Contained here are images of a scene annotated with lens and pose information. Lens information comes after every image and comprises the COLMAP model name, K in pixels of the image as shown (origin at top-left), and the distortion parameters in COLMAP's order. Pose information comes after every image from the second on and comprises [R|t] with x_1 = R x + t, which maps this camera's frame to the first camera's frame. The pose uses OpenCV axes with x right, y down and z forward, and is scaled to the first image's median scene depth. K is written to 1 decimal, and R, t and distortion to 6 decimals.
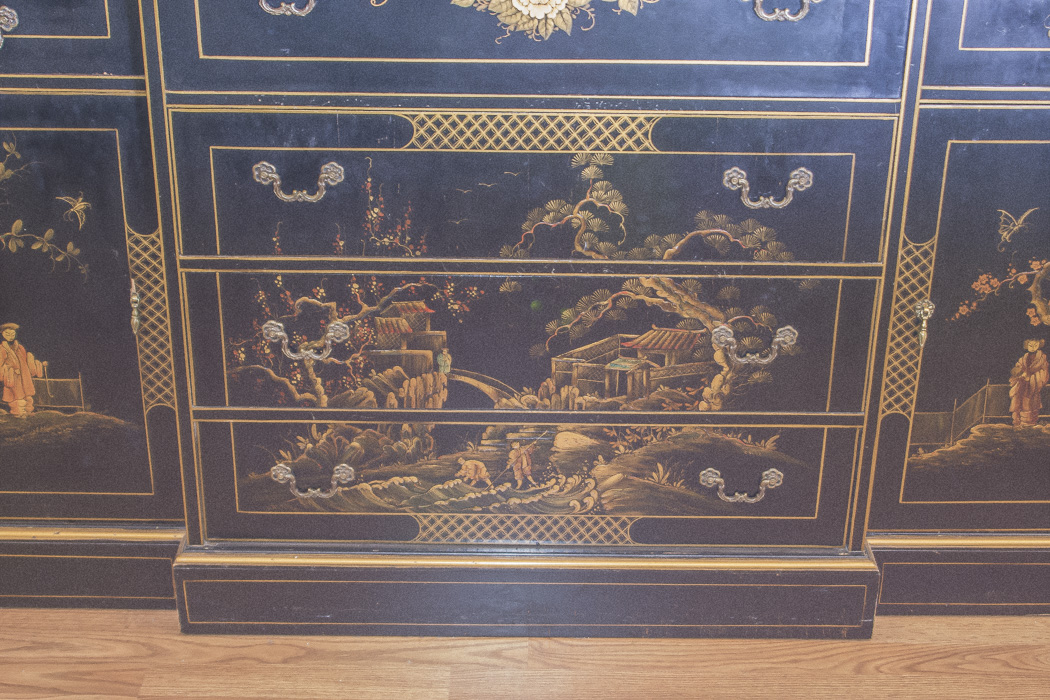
lens RADIAL K [[1675.3, 0, 525.3], [0, 1675.3, 371.2], [0, 0, 1]] dist [-0.029109, 0.000000]
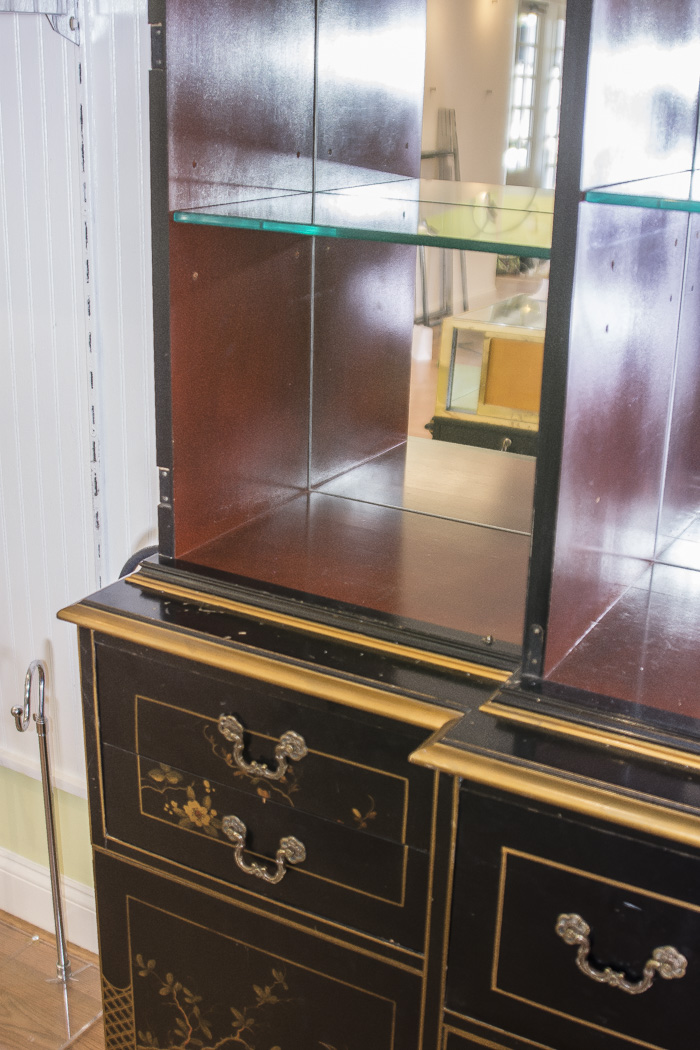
lens RADIAL K [[1281.5, 0, 349.2], [0, 1281.5, 529.9], [0, 0, 1]] dist [-0.138538, 0.000000]
pose [[0.870087, 0.177080, -0.459992, -0.025886], [-0.236441, 0.968802, -0.074282, -0.299011], [0.432487, 0.173392, 0.884811, 0.401063]]
